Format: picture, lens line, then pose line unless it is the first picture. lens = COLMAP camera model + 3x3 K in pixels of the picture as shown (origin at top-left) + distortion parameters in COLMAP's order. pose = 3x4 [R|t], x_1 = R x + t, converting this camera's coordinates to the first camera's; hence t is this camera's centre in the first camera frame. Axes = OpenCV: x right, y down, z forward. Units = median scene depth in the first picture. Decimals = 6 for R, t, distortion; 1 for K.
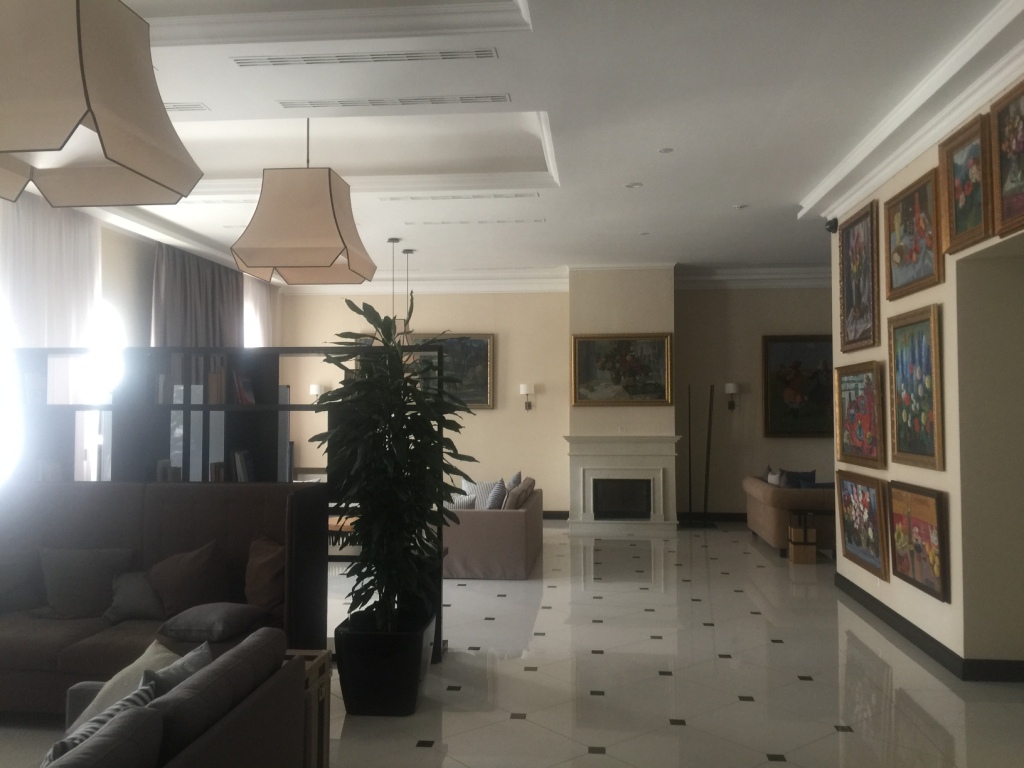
lens RADIAL K [[848.6, 0, 503.1], [0, 848.6, 380.5], [0, 0, 1]] dist [0.064168, -0.089394]
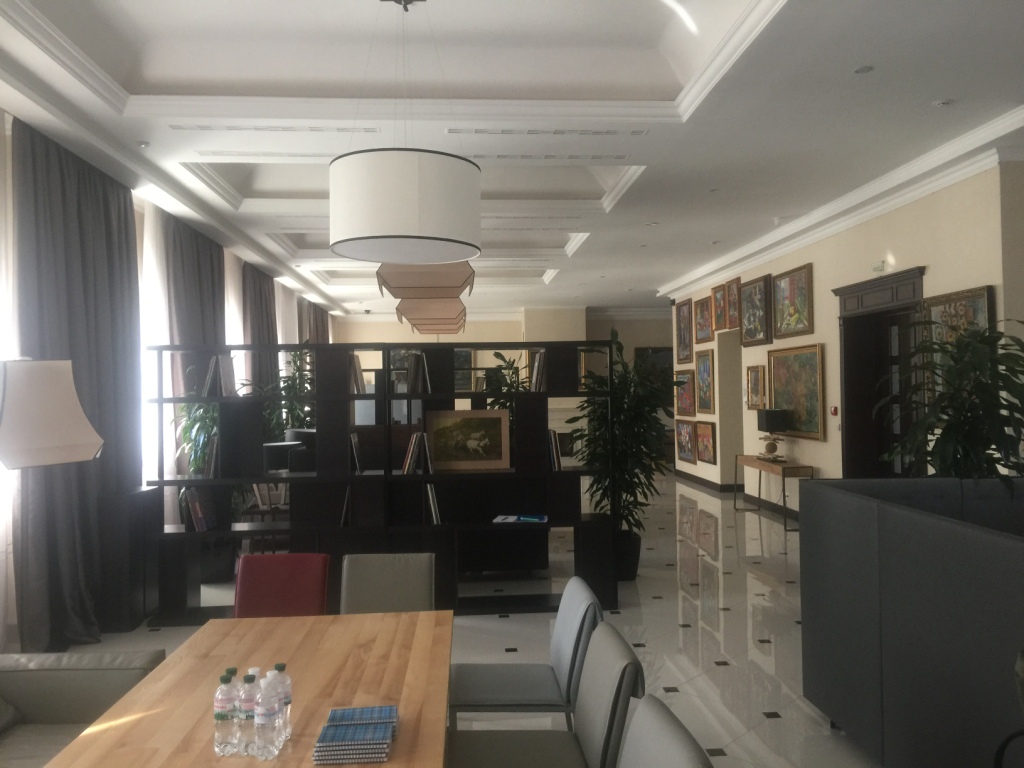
lens RADIAL K [[848.6, 0, 517.1], [0, 848.6, 386.4], [0, 0, 1]] dist [0.064168, -0.089394]
pose [[0.983009, -0.012777, 0.183112, -0.435694], [0.007921, 0.999598, 0.027227, -0.042535], [-0.183386, -0.025314, 0.982715, -1.143285]]
